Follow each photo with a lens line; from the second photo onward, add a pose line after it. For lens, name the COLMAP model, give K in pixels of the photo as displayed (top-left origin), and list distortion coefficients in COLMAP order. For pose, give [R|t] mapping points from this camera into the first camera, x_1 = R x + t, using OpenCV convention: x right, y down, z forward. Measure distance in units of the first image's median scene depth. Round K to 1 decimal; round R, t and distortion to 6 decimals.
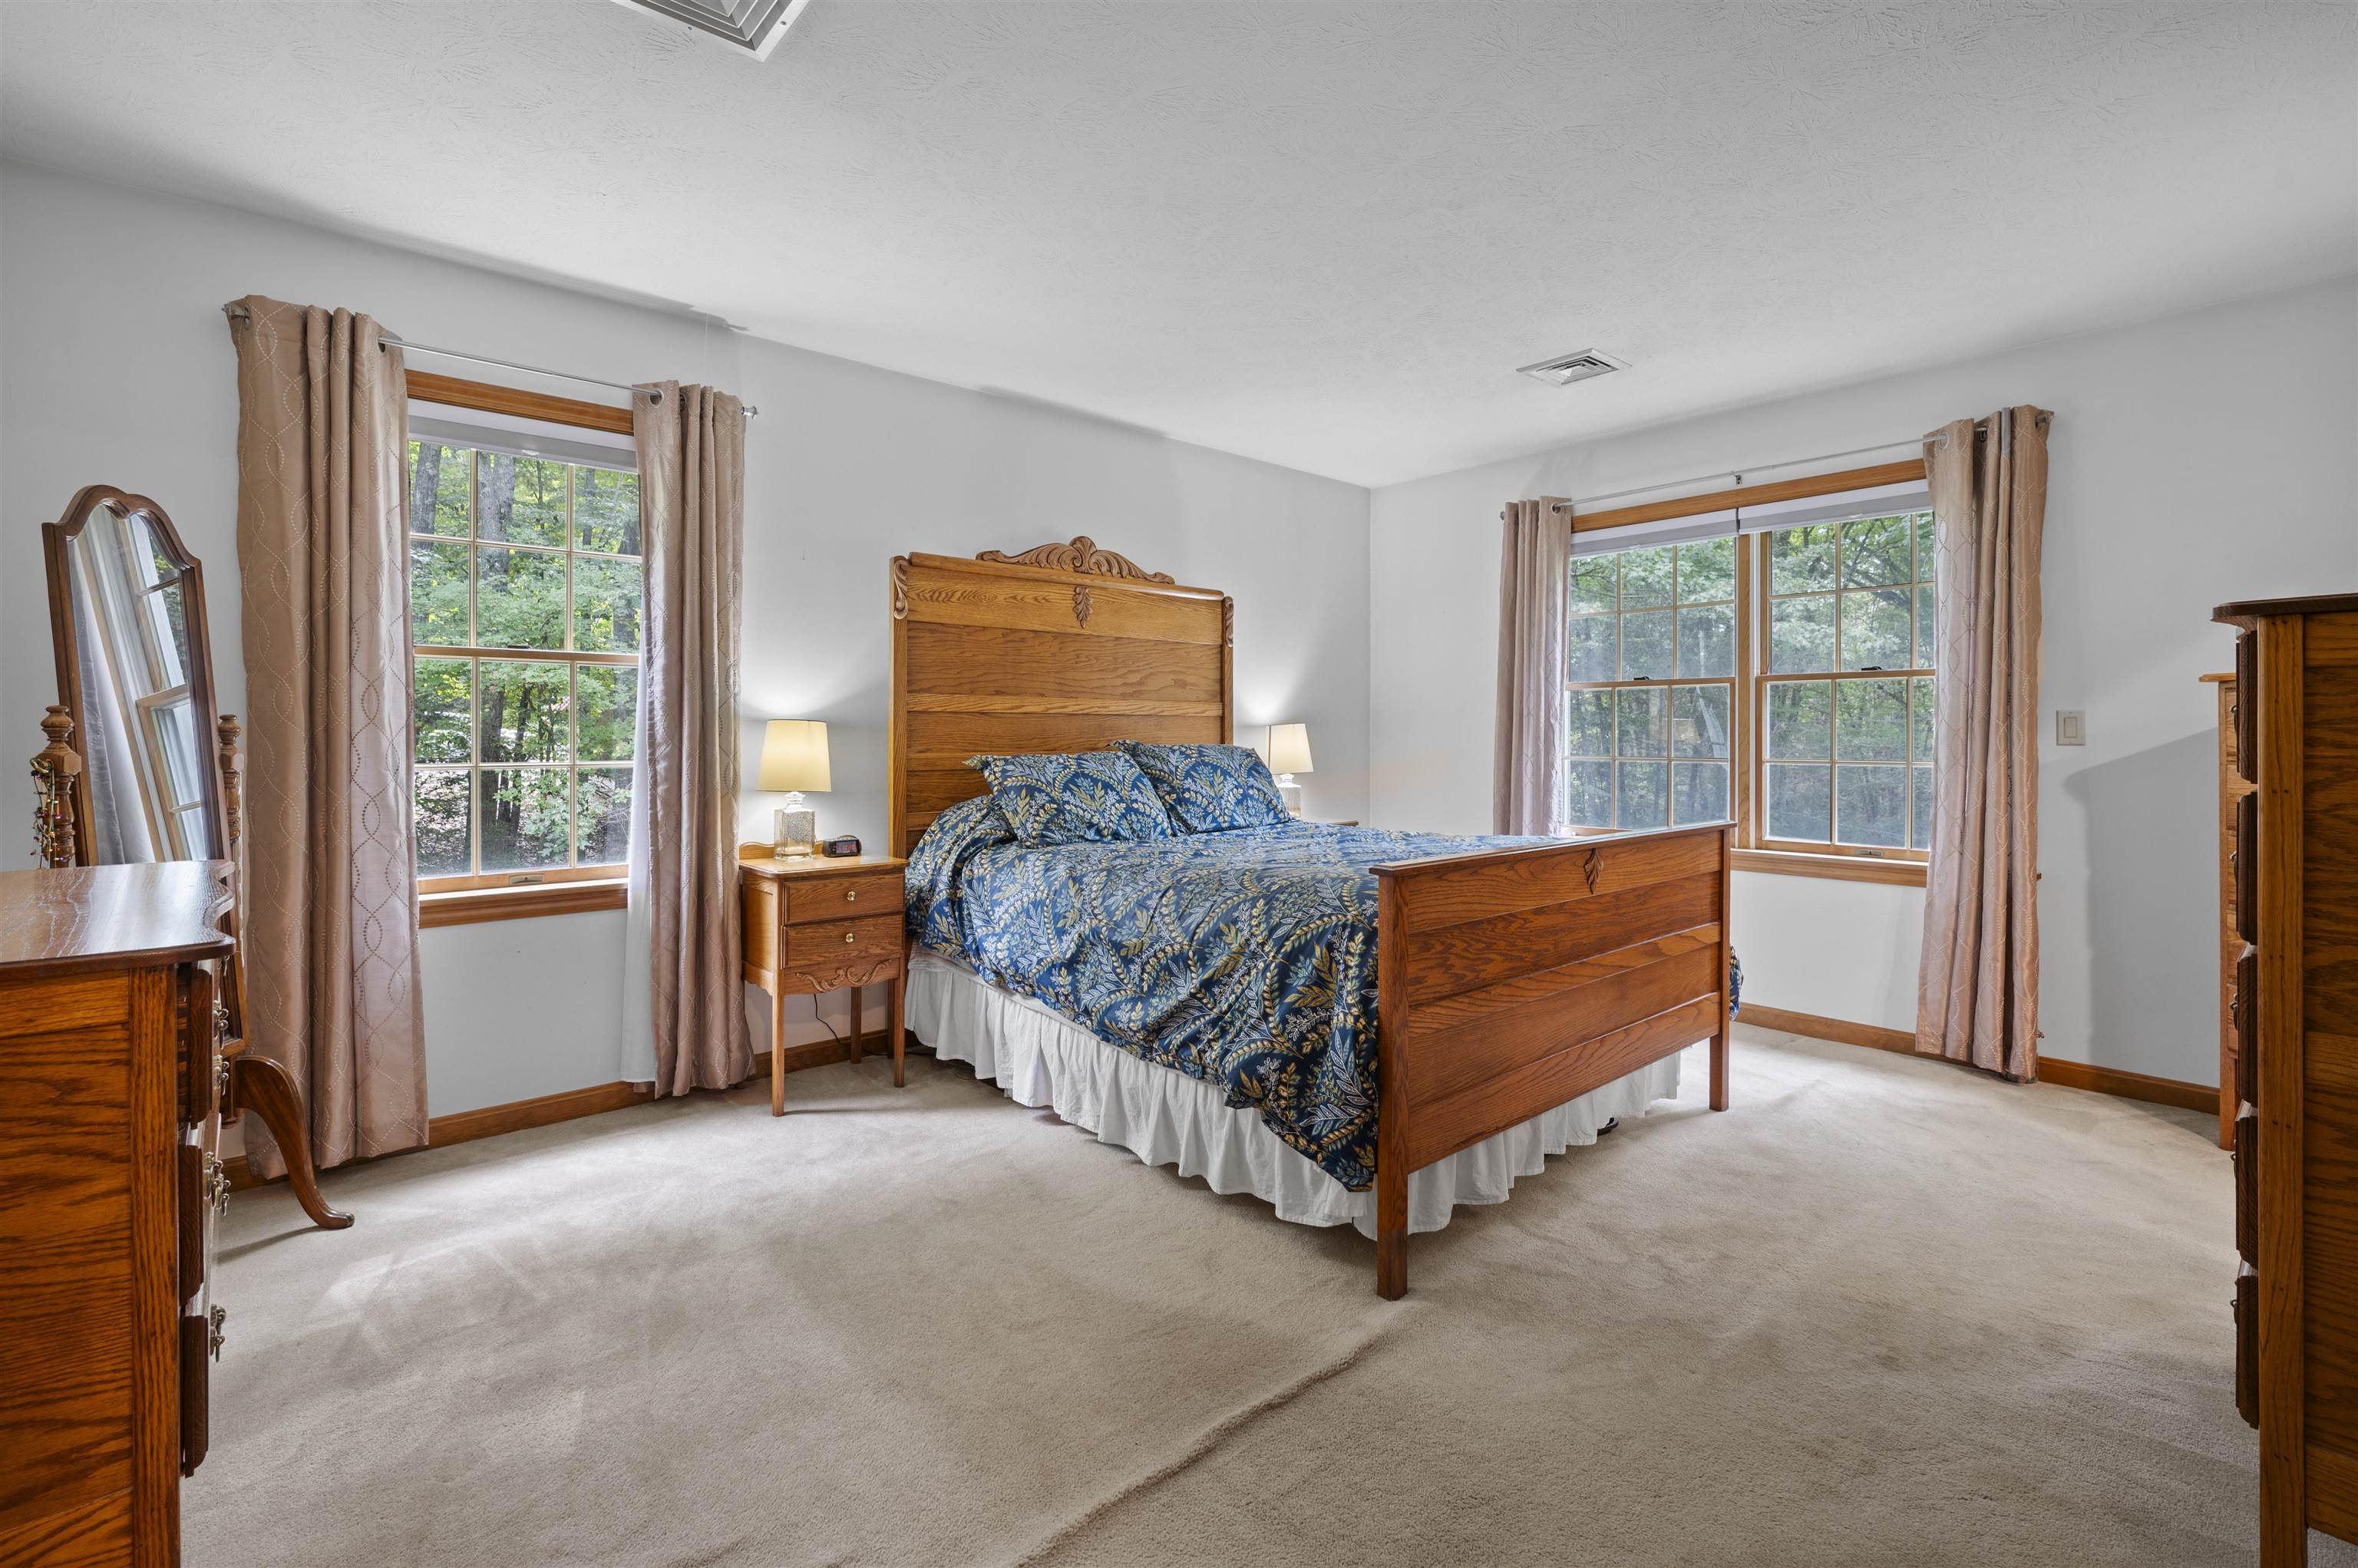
lens RADIAL K [[1042.4, 0, 1179.0], [0, 1042.4, 749.2], [0, 0, 1]] dist [-0.000686, -0.000143]
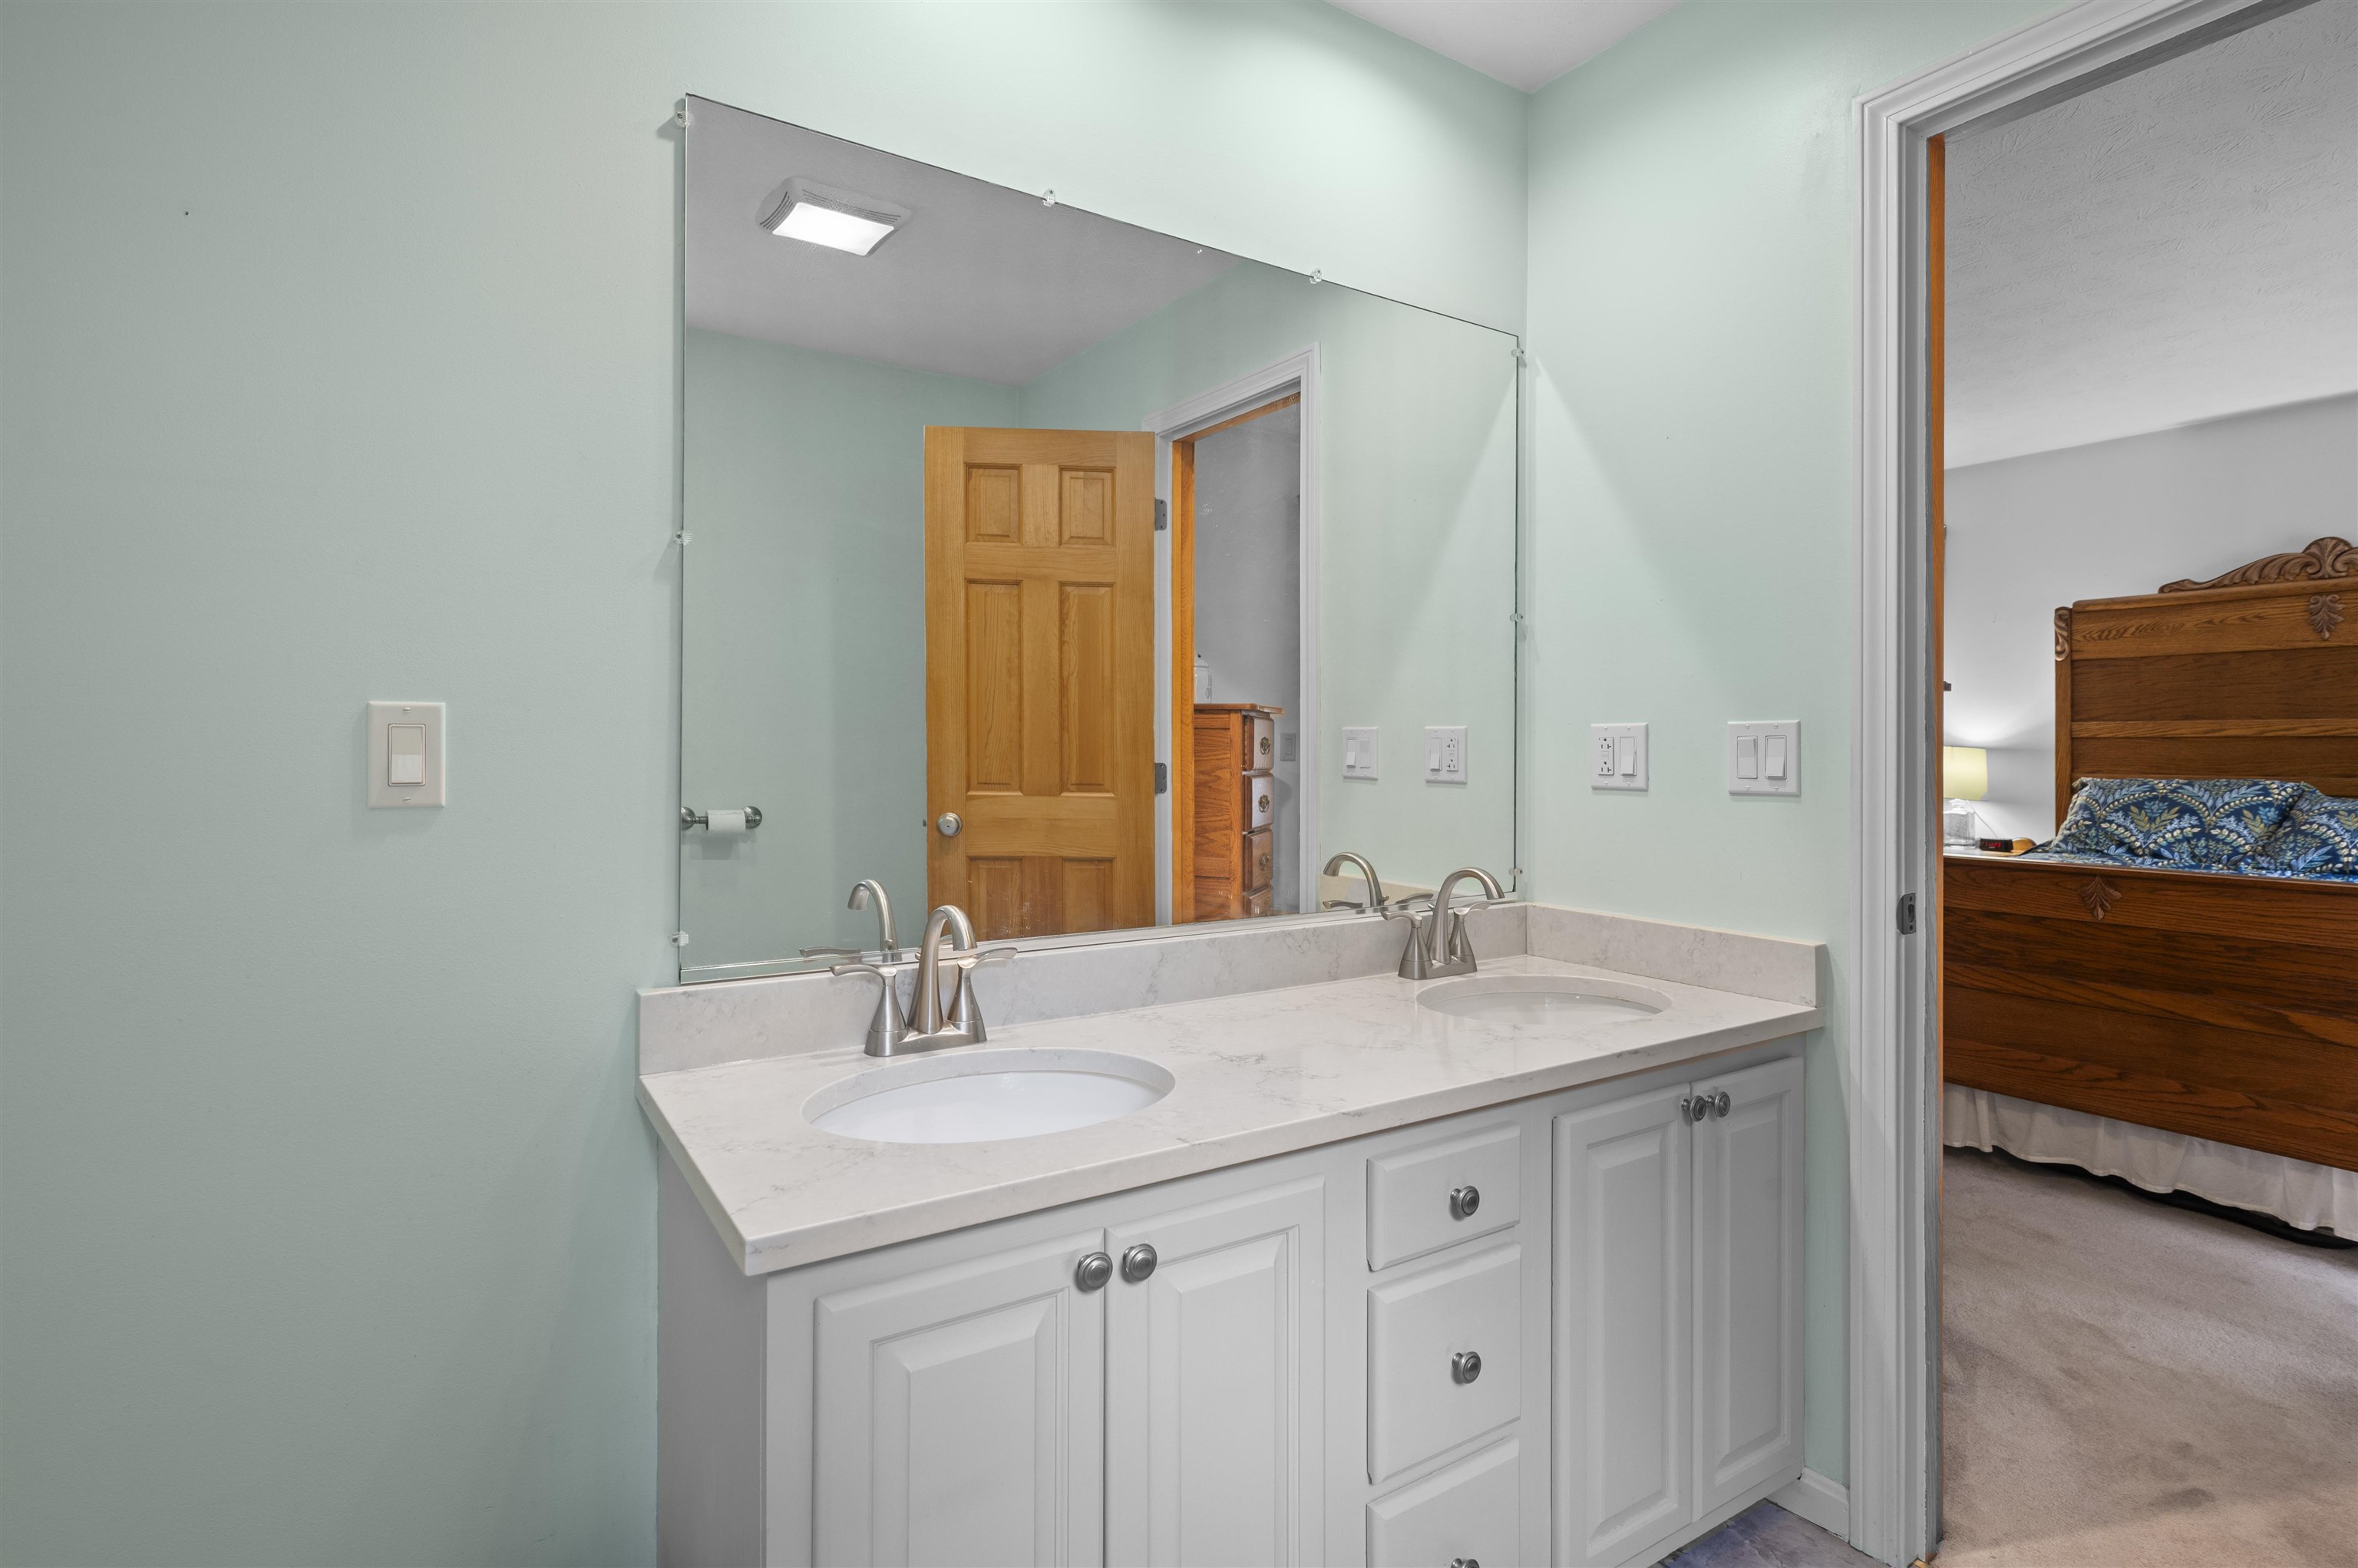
lens RADIAL K [[1171.2, 0, 1173.4], [0, 1171.2, 753.5], [0, 0, 1]] dist [-0.002167, -0.000145]
pose [[-0.145938, 0.004781, -0.989282, 1.188251], [-0.014187, 0.999875, 0.006926, -0.013414], [0.989192, 0.015046, -0.145852, 0.193011]]
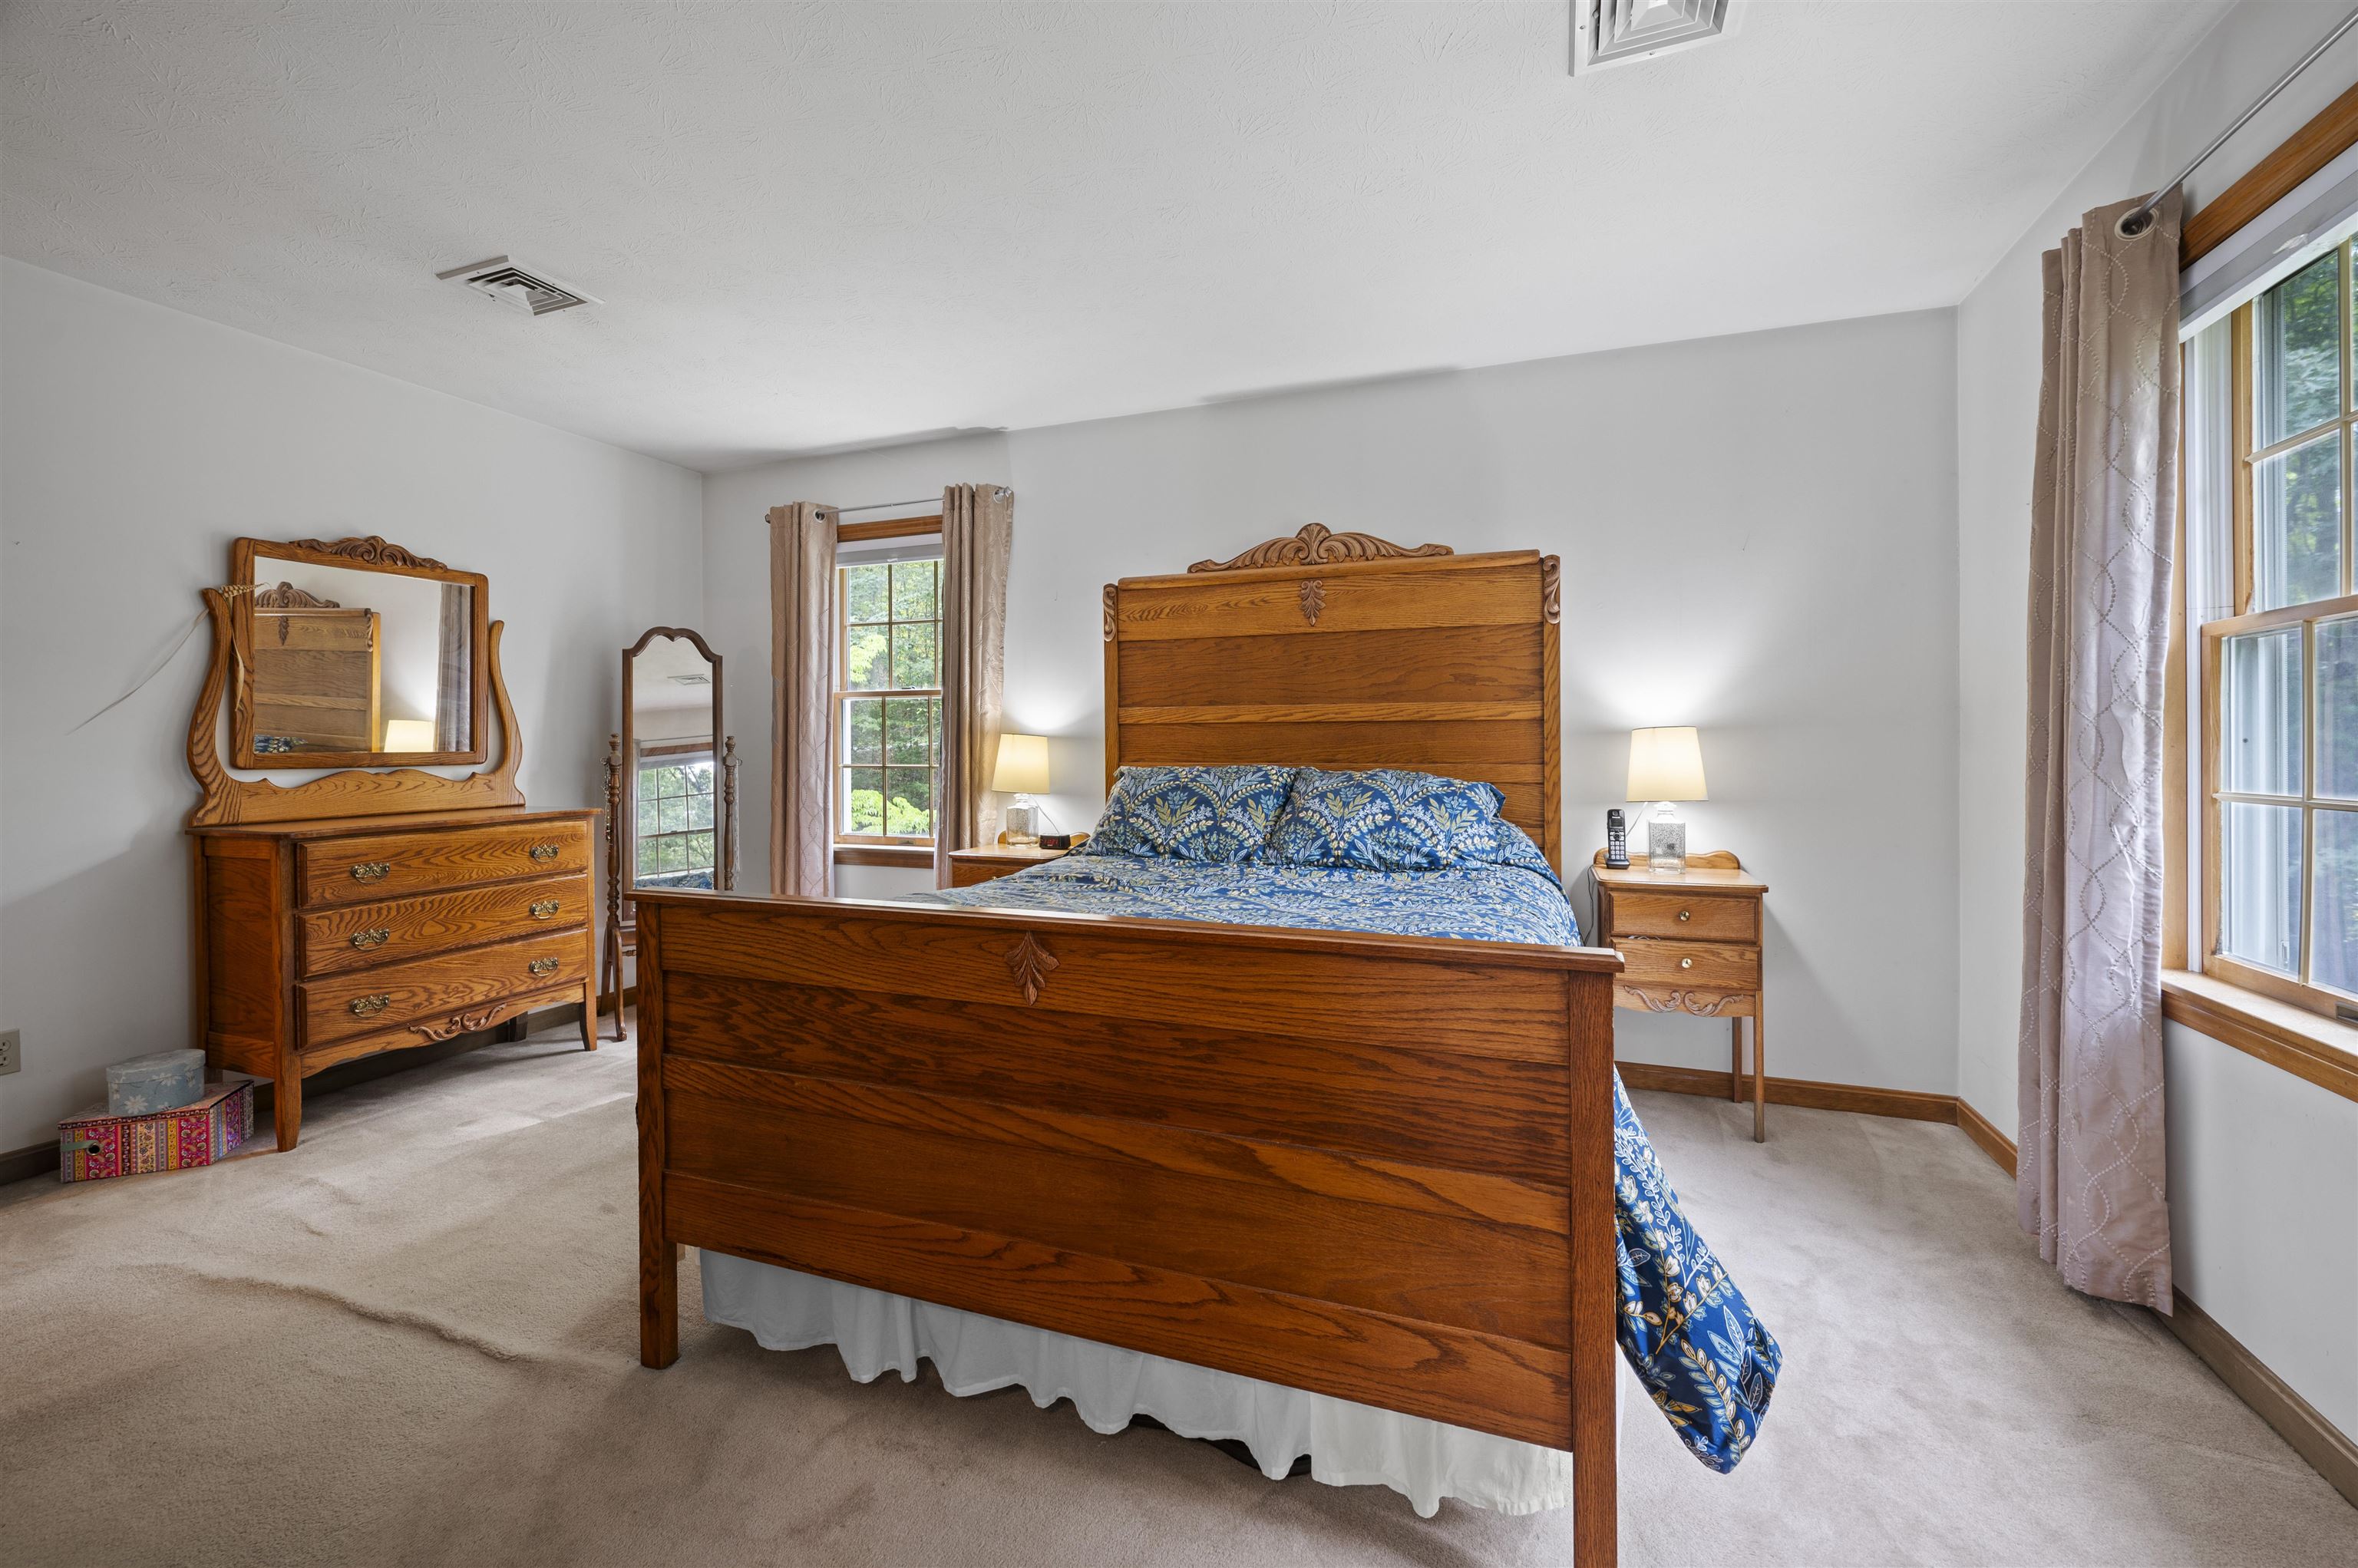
lens RADIAL K [[978.3, 0, 1192.4], [0, 978.3, 748.0], [0, 0, 1]] dist [0.000237, -0.000108]
pose [[0.476289, 0.001156, -0.879288, 0.681909], [-0.008077, 0.999963, -0.003060, -0.008439], [0.879252, 0.008560, 0.476281, 0.578057]]
